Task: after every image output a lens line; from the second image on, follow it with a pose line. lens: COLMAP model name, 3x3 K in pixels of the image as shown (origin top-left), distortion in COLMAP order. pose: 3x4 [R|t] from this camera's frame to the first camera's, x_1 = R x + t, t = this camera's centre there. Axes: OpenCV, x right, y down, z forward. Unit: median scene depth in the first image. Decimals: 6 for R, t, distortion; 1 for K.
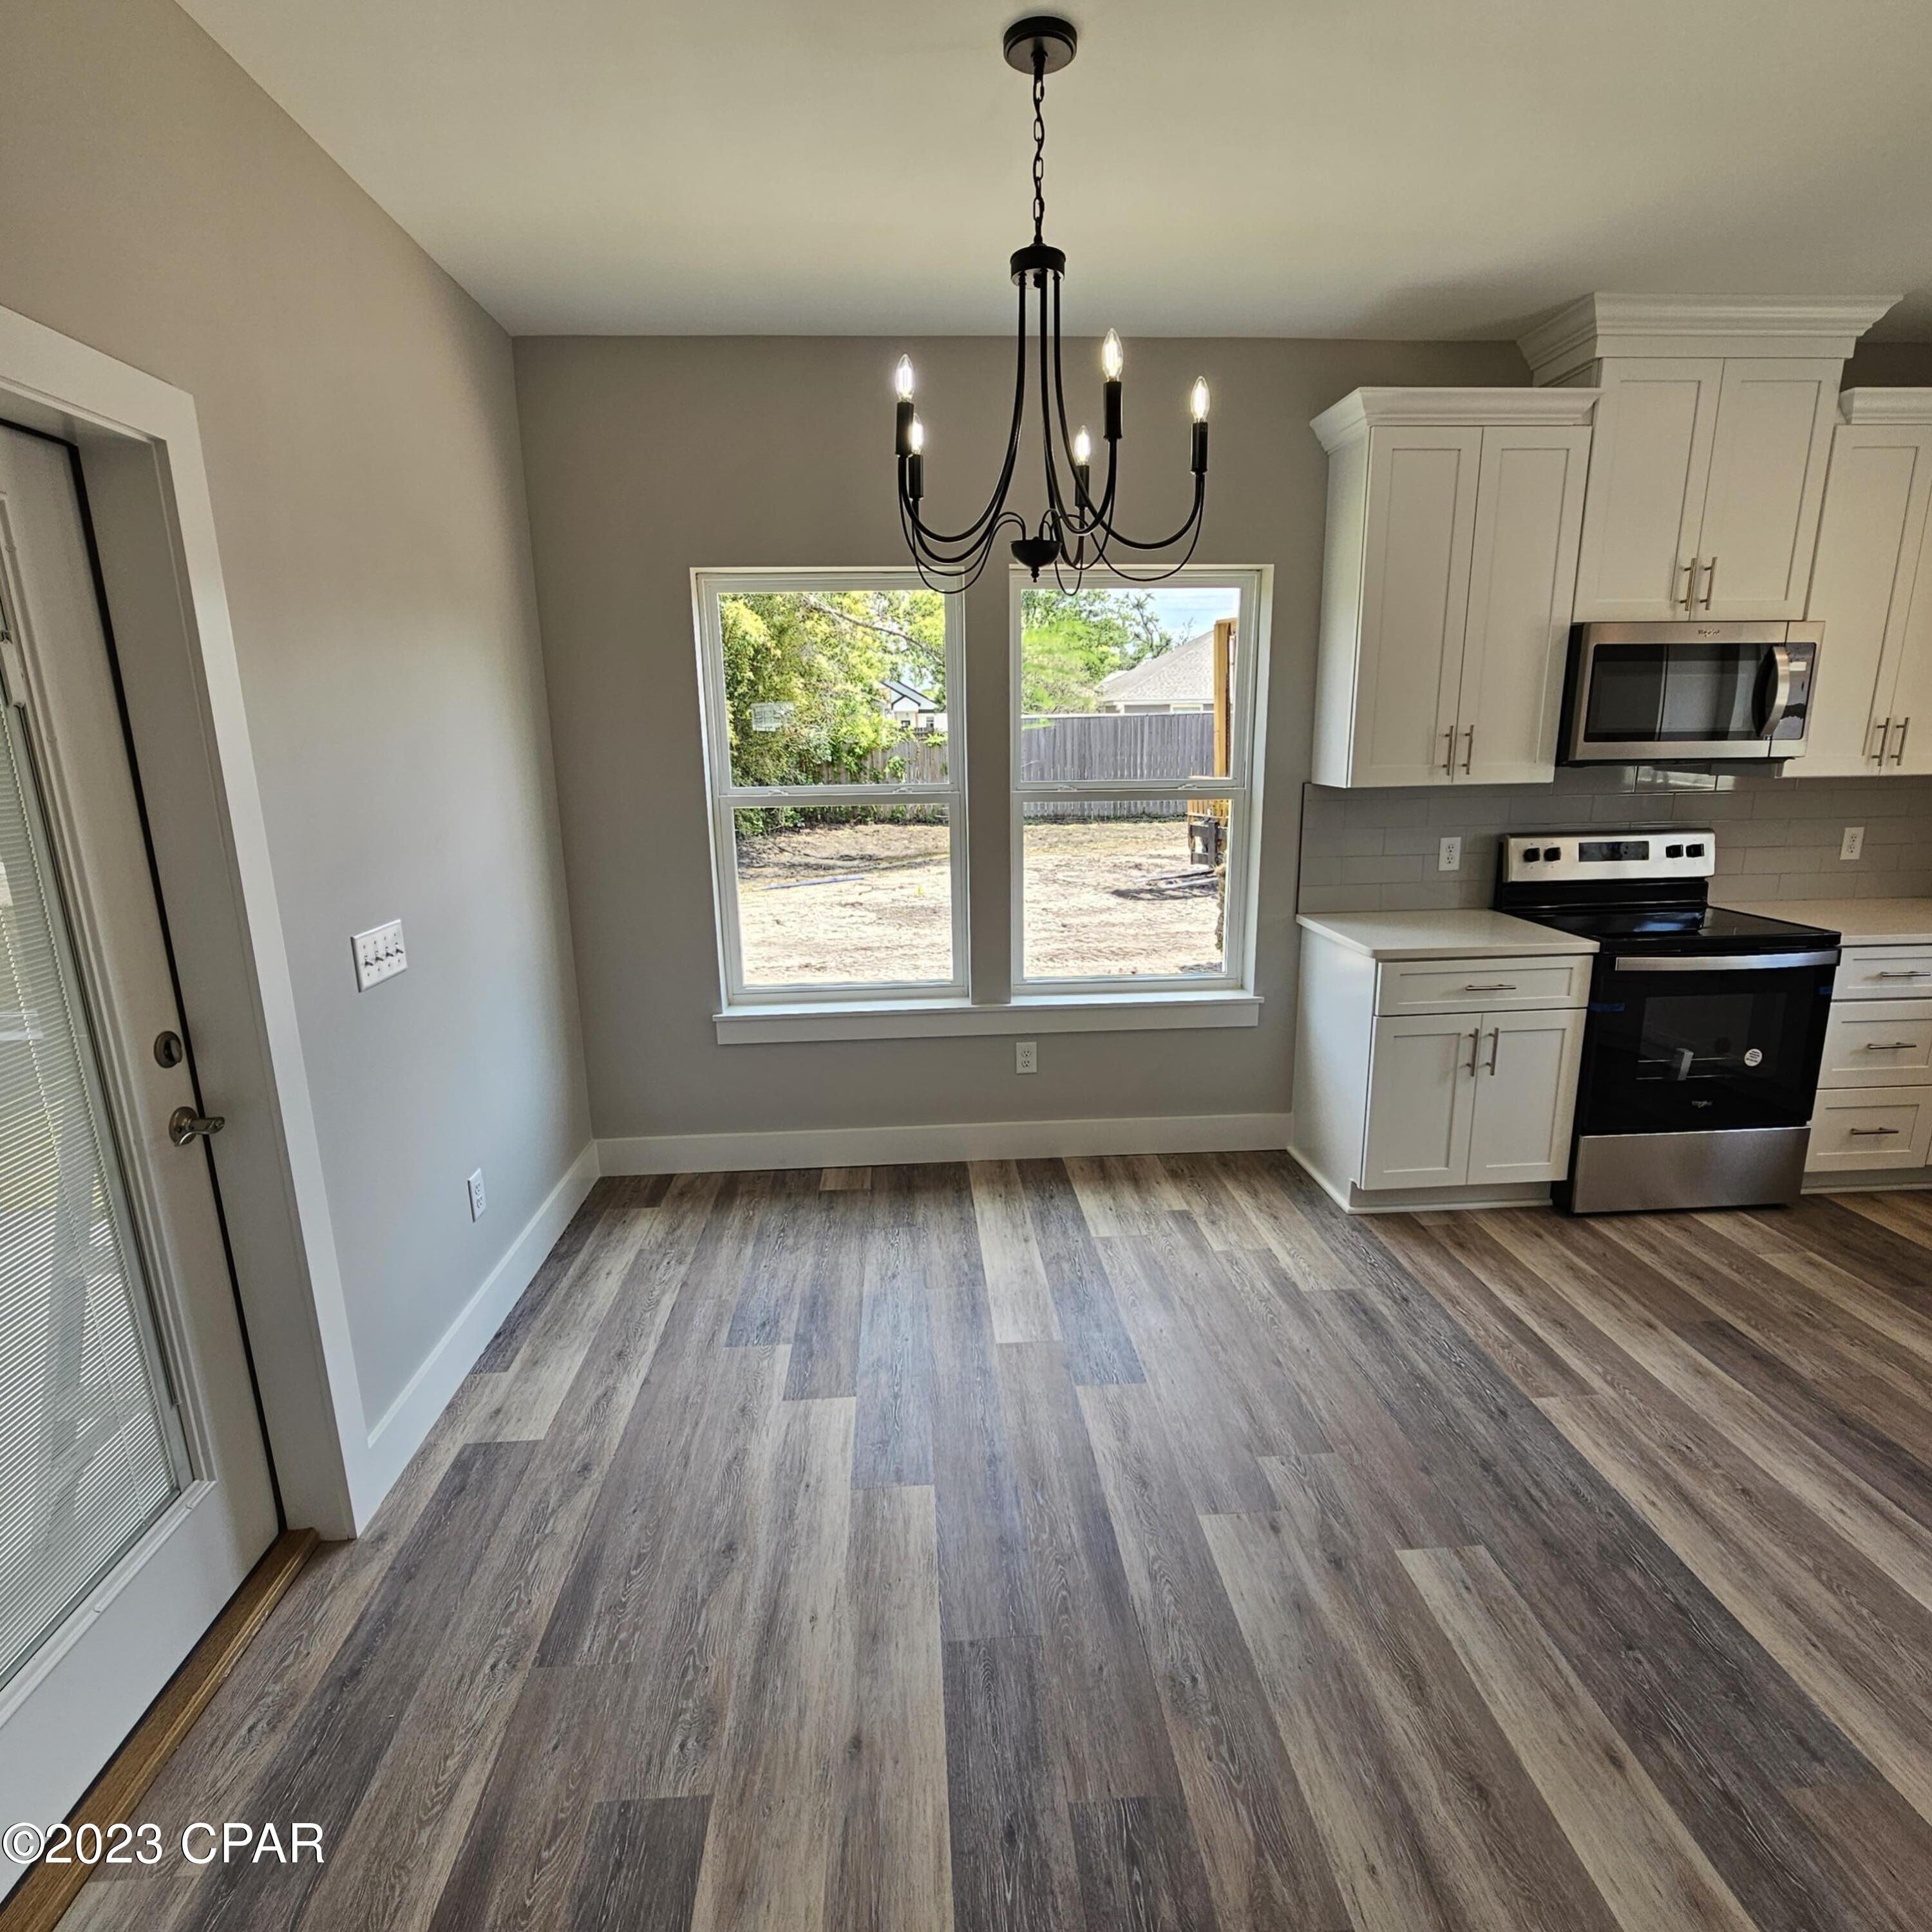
lens RADIAL K [[1054.2, 0, 968.1], [0, 1054.2, 980.8], [0, 0, 1]] dist [-0.002163, 0.000348]
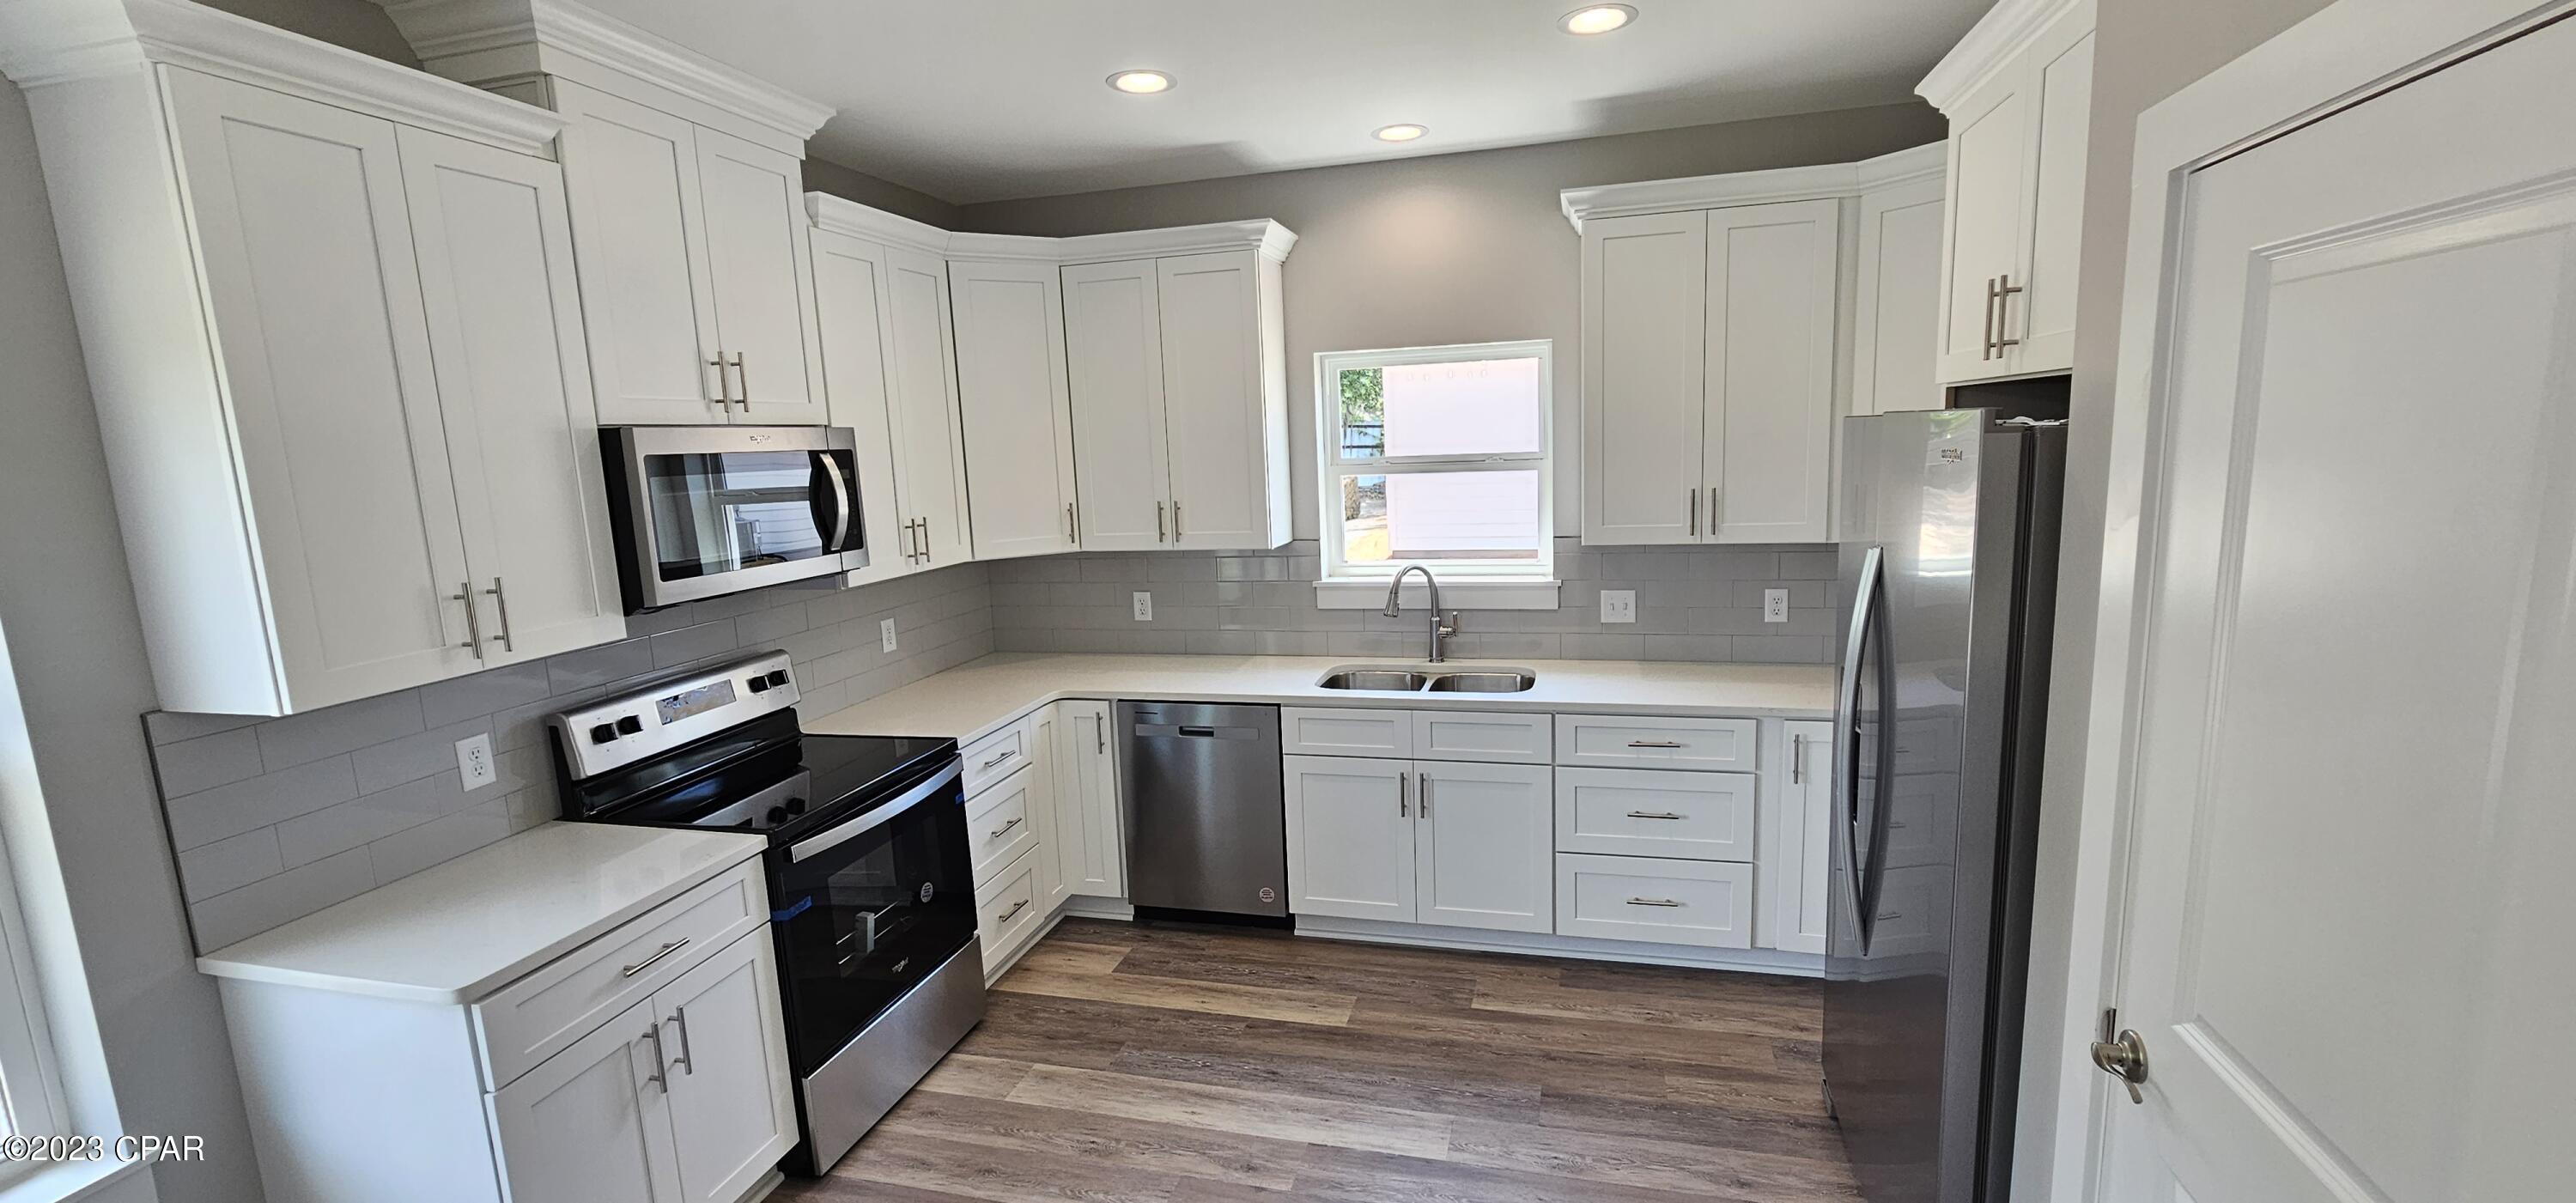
lens RADIAL K [[1056.5, 0, 1305.7], [0, 1056.5, 599.9], [0, 0, 1]] dist [0.000994, 0.000063]
pose [[0.308207, -0.141524, 0.940733, 0.021471], [0.252123, 0.965663, 0.062673, -0.148436], [-0.917302, 0.217865, 0.333306, 0.342219]]
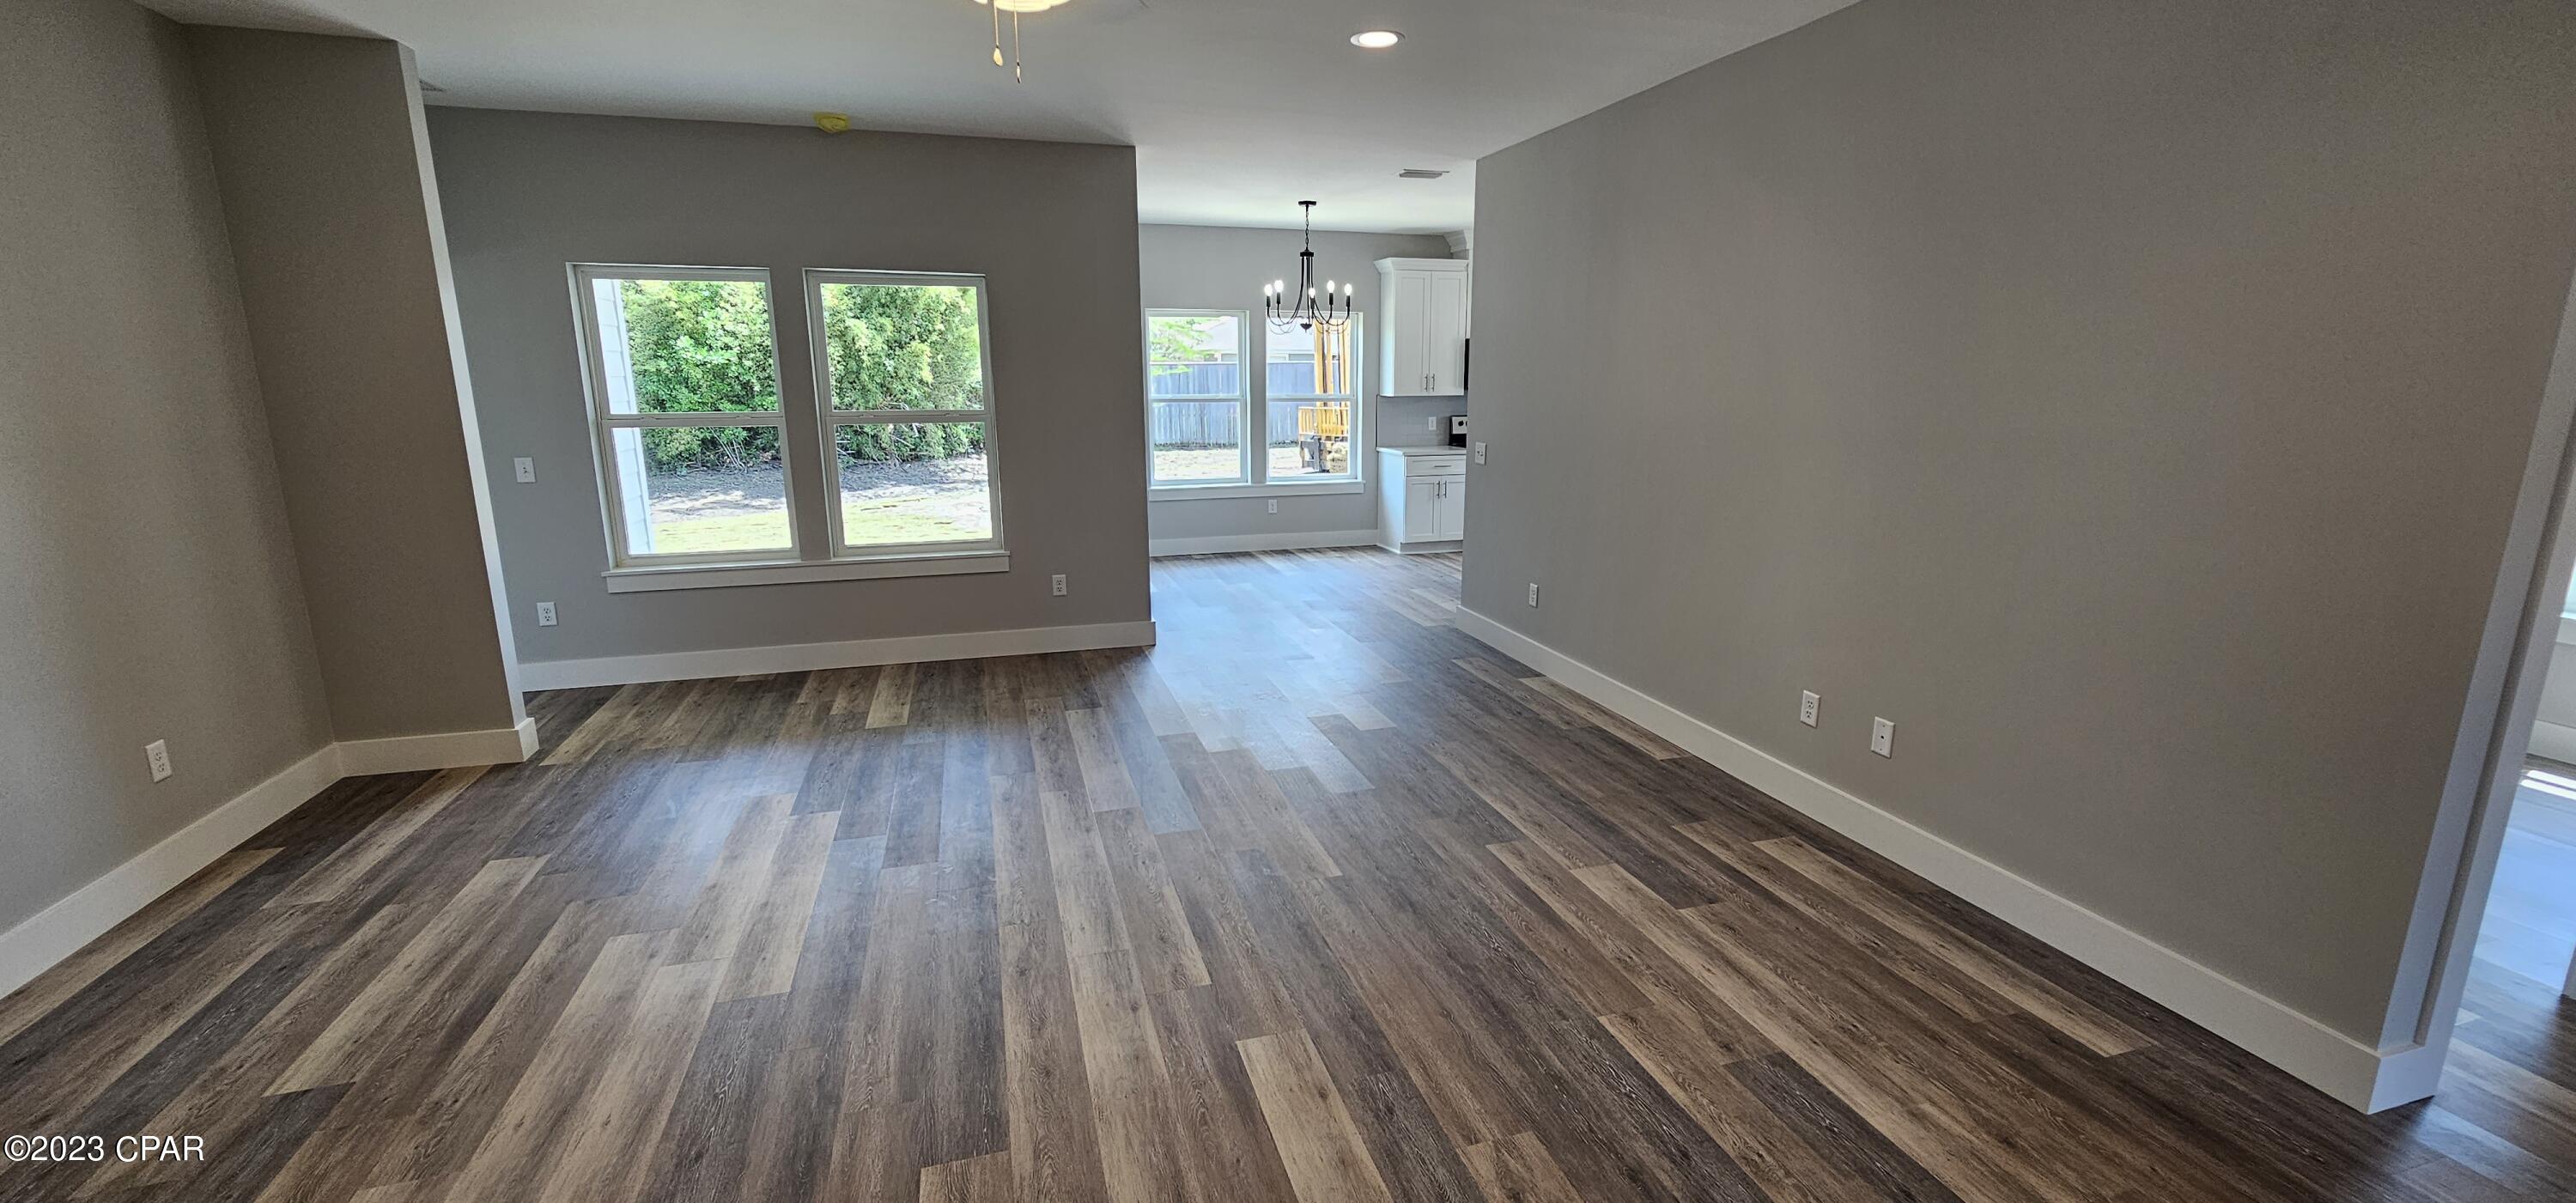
lens RADIAL K [[1070.3, 0, 1295.2], [0, 1070.3, 601.6], [0, 0, 1]] dist [-0.005449, 0.000296]
pose [[0.972767, -0.030924, 0.229715, -0.557272], [0.037027, 0.999065, -0.022306, 0.415199], [-0.228811, 0.030204, 0.973002, -1.679532]]
